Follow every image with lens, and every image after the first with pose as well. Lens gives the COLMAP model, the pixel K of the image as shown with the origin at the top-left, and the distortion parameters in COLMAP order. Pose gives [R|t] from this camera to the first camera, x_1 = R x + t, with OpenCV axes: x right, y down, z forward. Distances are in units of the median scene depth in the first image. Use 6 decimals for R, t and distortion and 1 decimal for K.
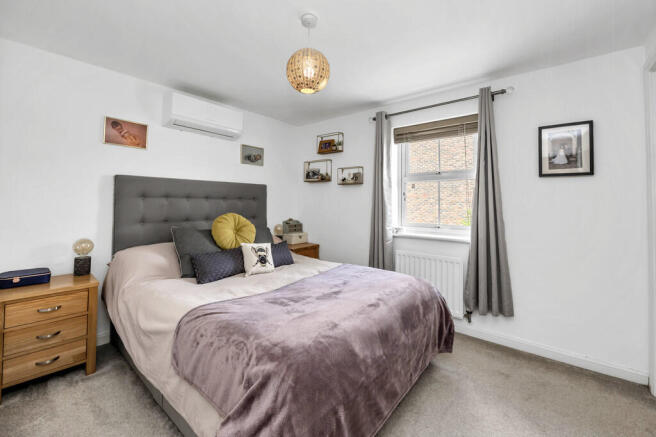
lens RADIAL K [[272.4, 0, 327.6], [0, 272.4, 204.7], [0, 0, 1]] dist [-0.000152, -0.000035]
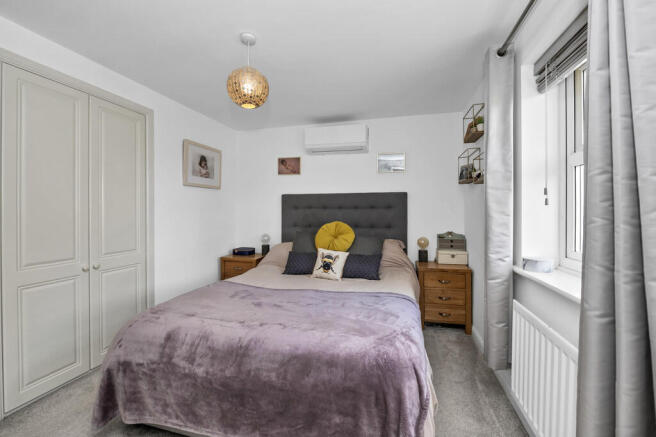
lens RADIAL K [[272.4, 0, 328.0], [0, 272.4, 218.5], [0, 0, 1]] dist [-0.000064, -0.000002]
pose [[0.418206, 0.011532, -0.908279, 0.699350], [-0.003269, 0.999932, 0.011191, 0.008108], [0.908346, -0.001711, 0.418215, 0.561399]]
